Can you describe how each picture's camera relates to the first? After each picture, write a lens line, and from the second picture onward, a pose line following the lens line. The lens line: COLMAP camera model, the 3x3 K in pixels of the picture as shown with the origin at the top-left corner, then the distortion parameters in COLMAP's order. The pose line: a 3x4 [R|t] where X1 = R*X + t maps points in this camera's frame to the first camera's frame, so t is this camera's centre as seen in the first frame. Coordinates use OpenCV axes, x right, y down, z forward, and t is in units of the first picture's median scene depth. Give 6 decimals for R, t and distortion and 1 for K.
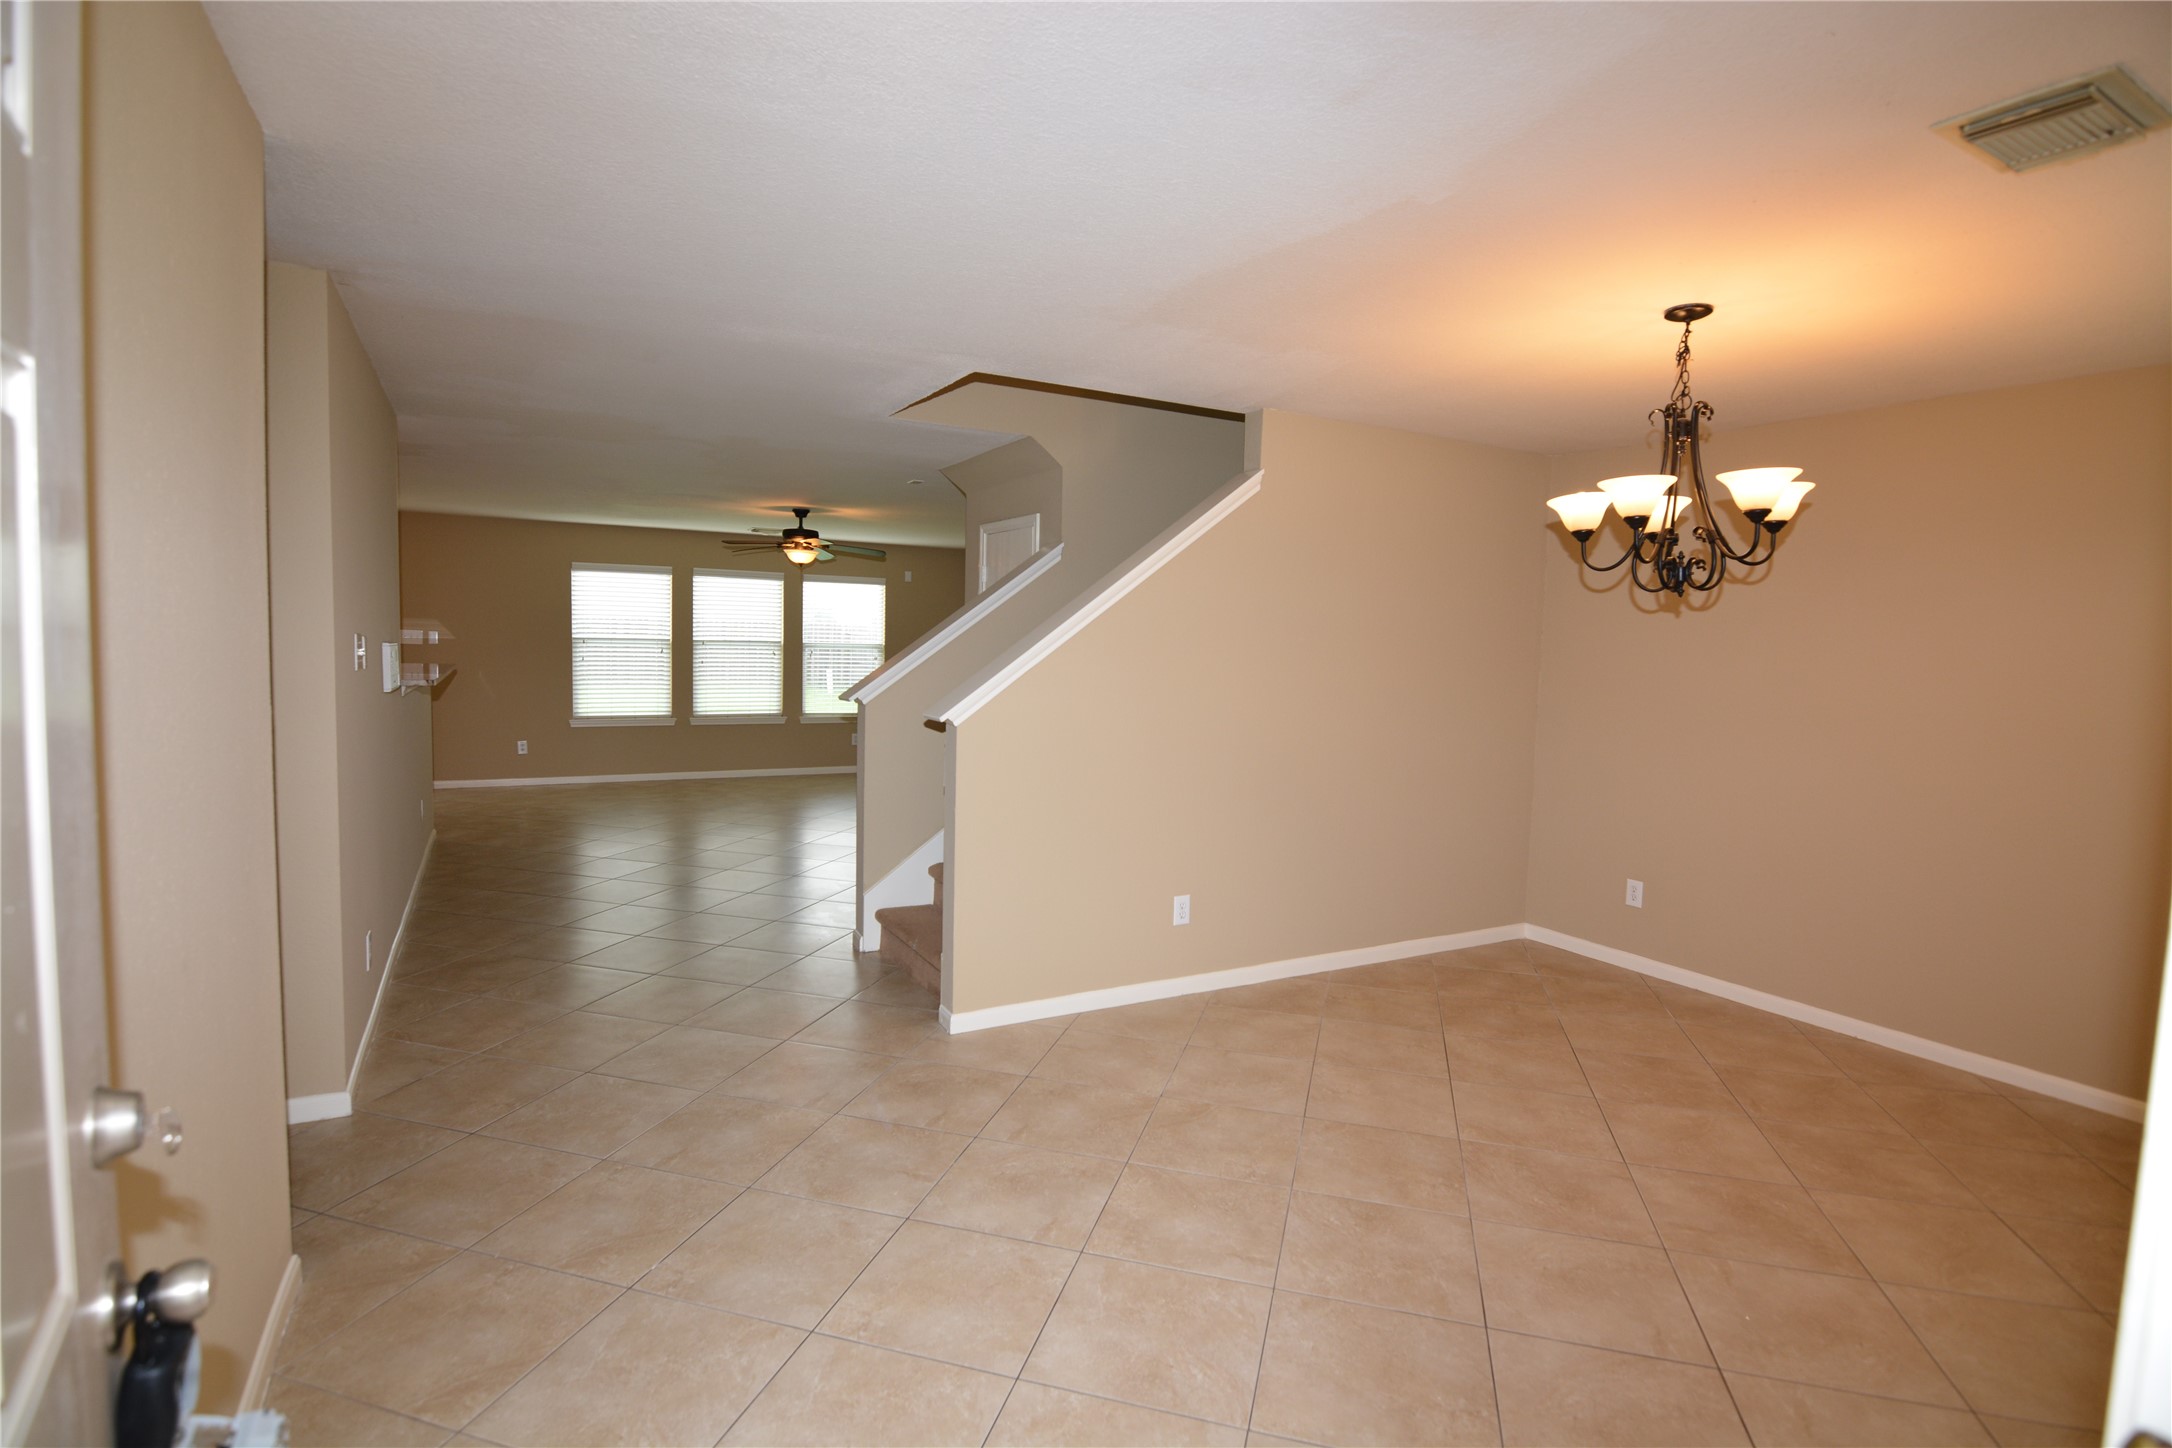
lens RADIAL K [[1050.4, 0, 1099.5], [0, 1050.4, 724.0], [0, 0, 1]] dist [-0.010143, -0.008389]
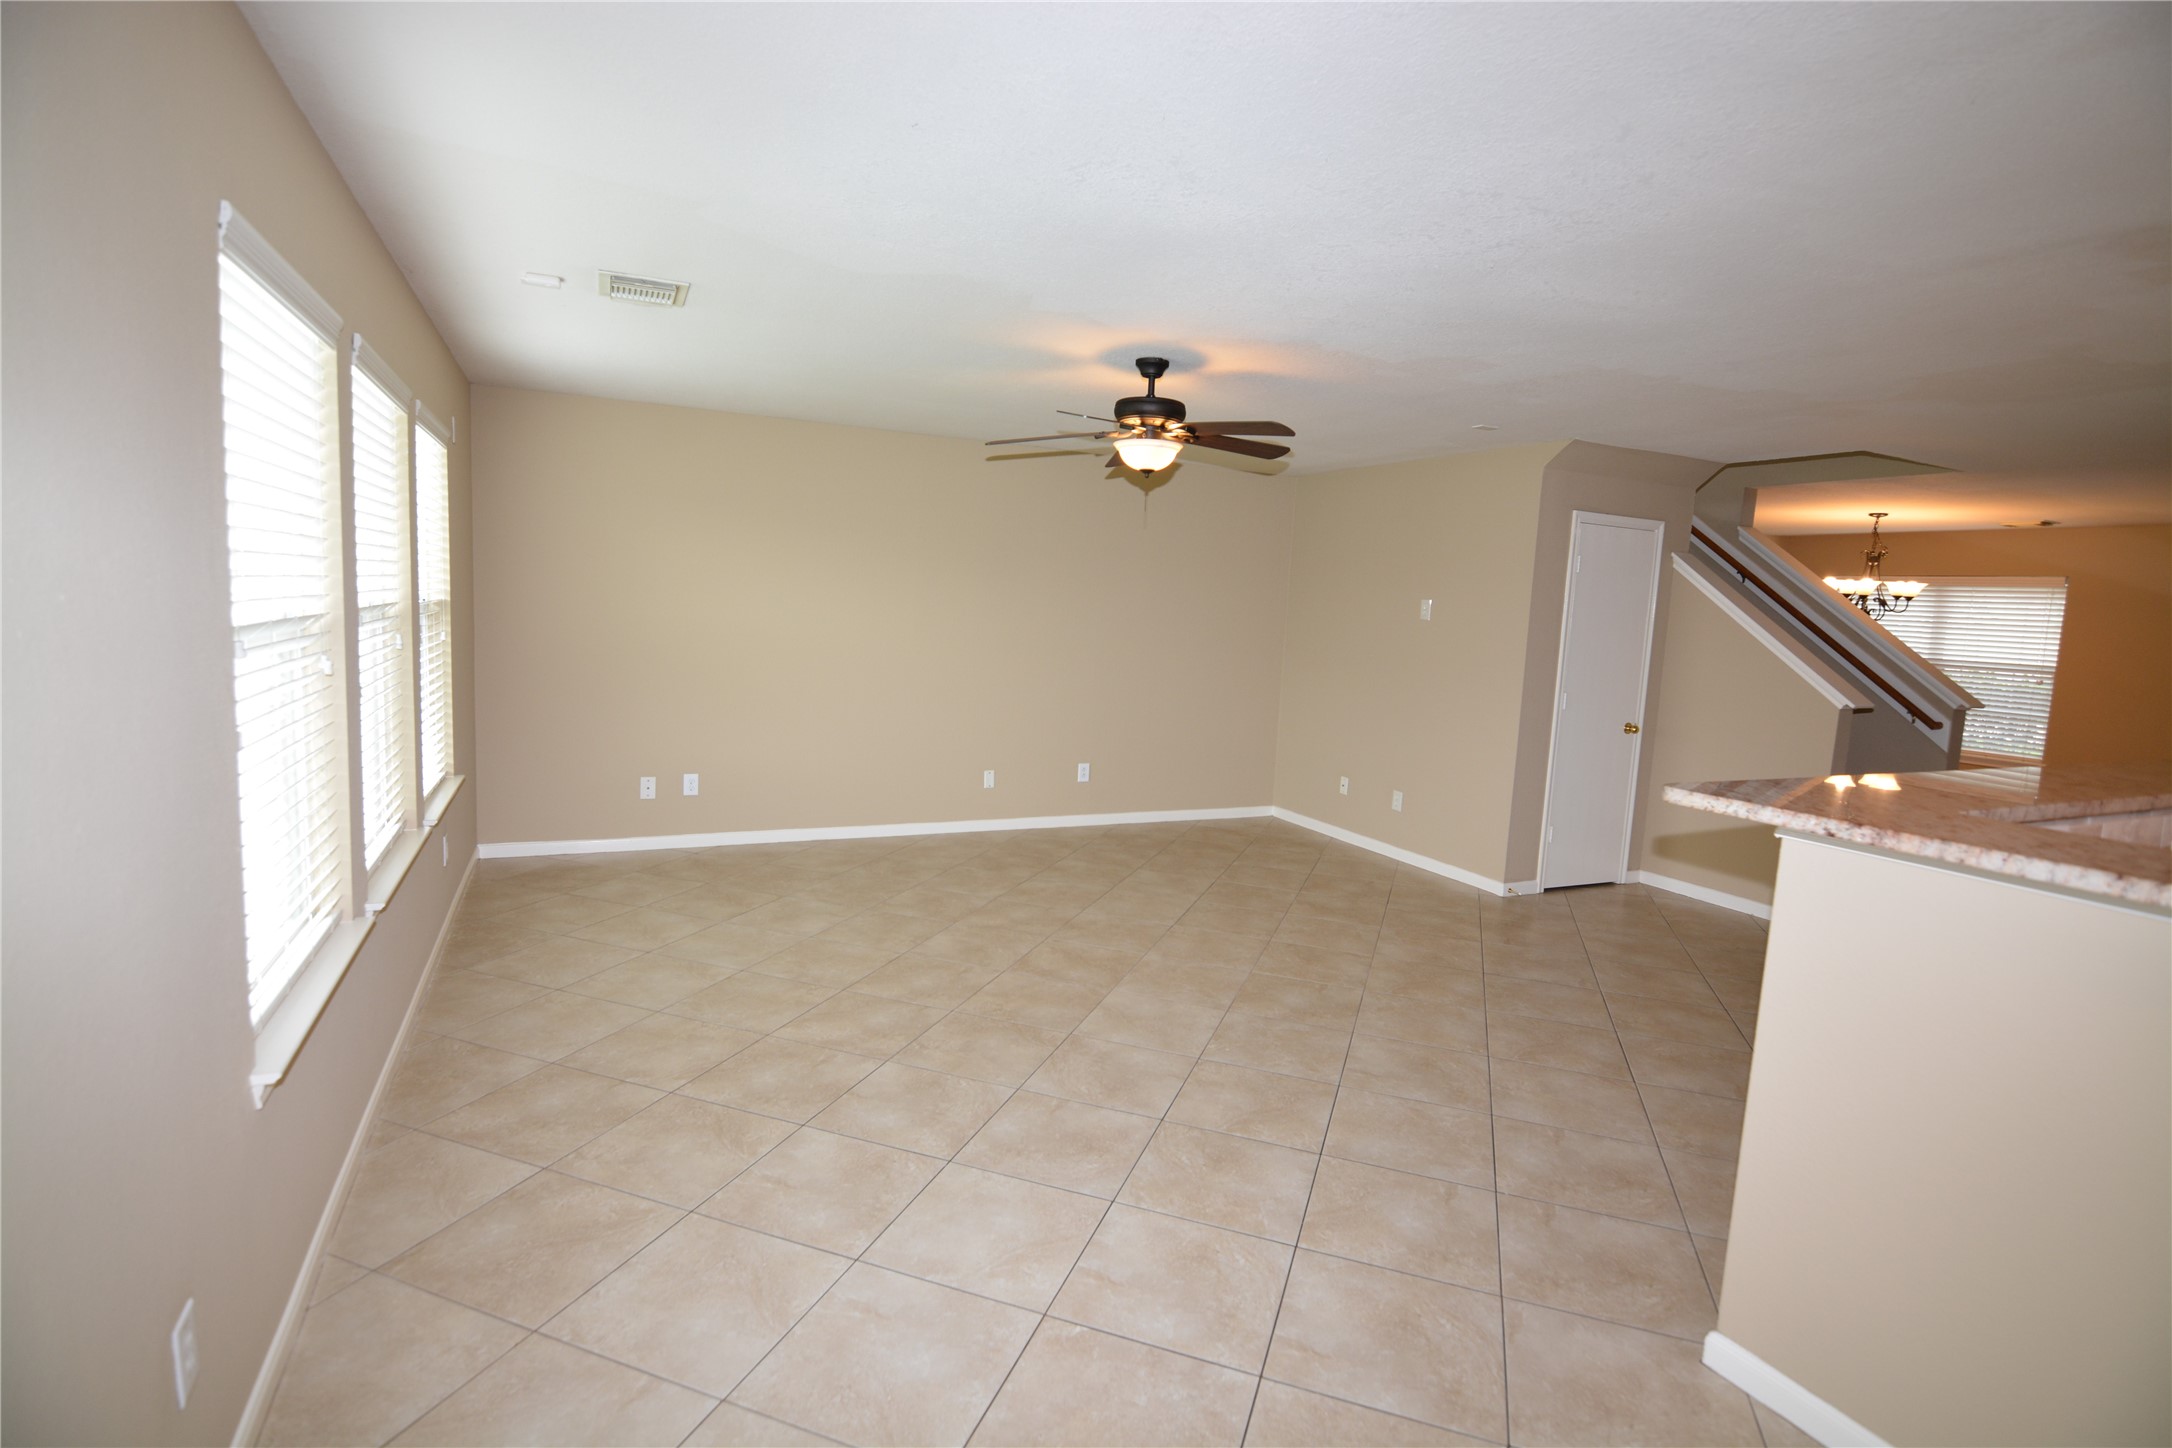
lens RADIAL K [[1050.4, 0, 1084.4], [0, 1050.4, 721.2], [0, 0, 1]] dist [-0.010143, -0.008389]
pose [[0.078434, -0.136020, 0.987596, -0.630467], [0.033445, 0.990450, 0.133756, -0.081346], [-0.996358, 0.022539, 0.082235, 0.787407]]
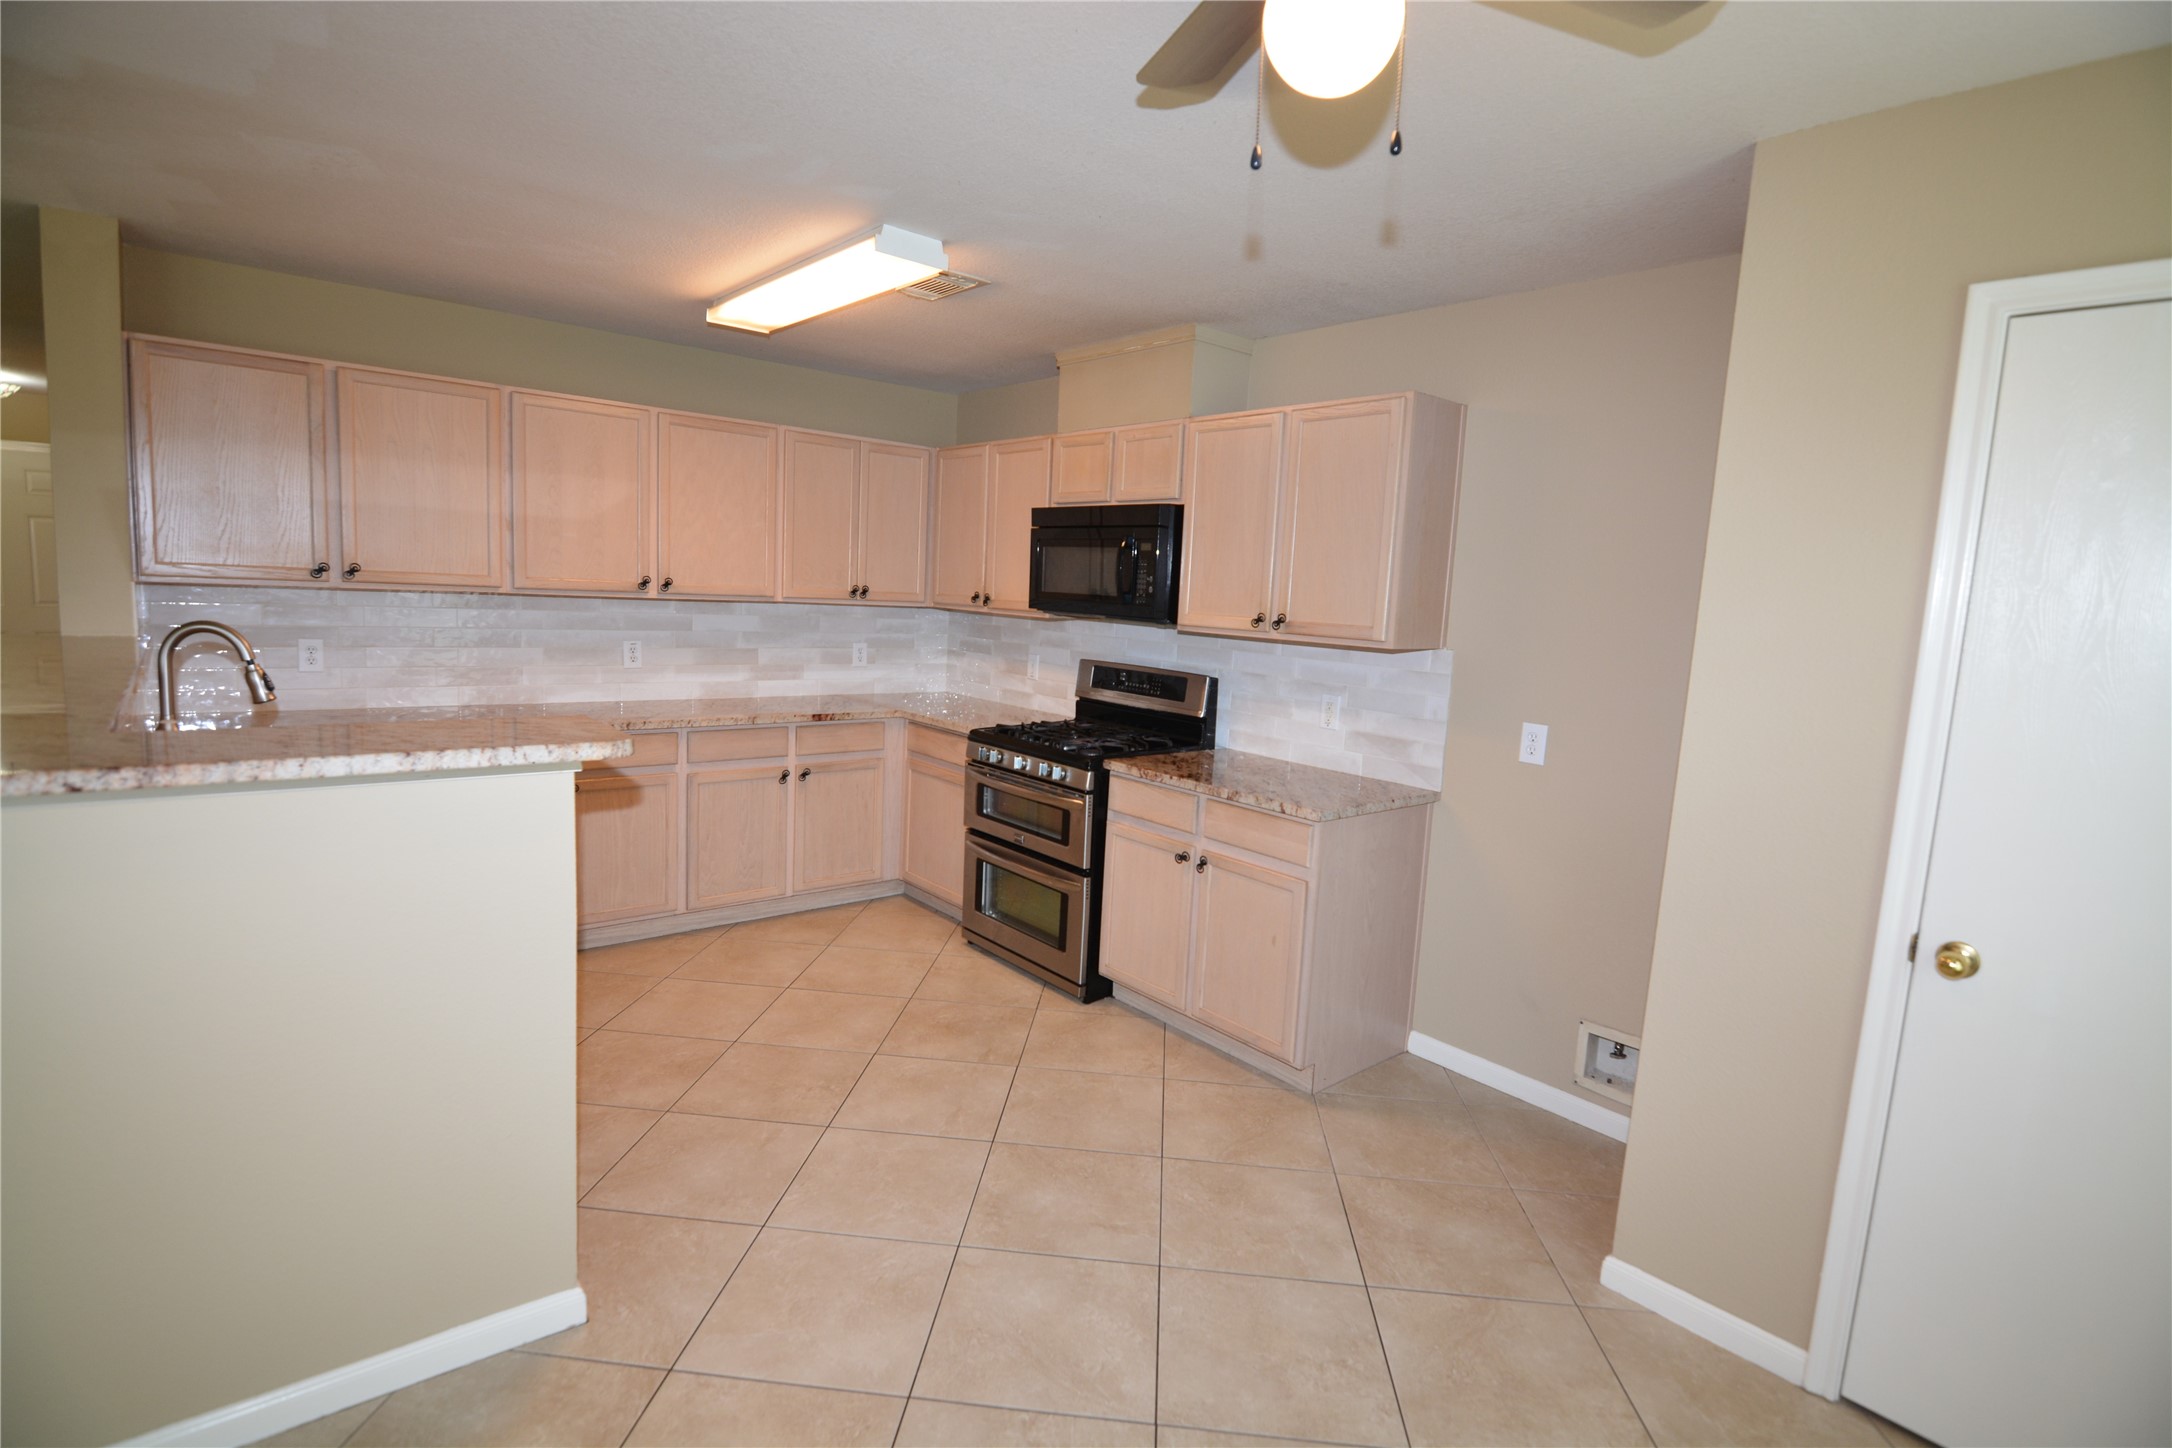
lens RADIAL K [[1050.4, 0, 1093.0], [0, 1050.4, 716.0], [0, 0, 1]] dist [-0.010143, -0.008389]
pose [[-0.977429, -0.056972, -0.203439, -0.555819], [-0.096795, 0.976701, 0.191536, -0.083296], [0.187786, 0.206905, -0.960170, 0.829565]]
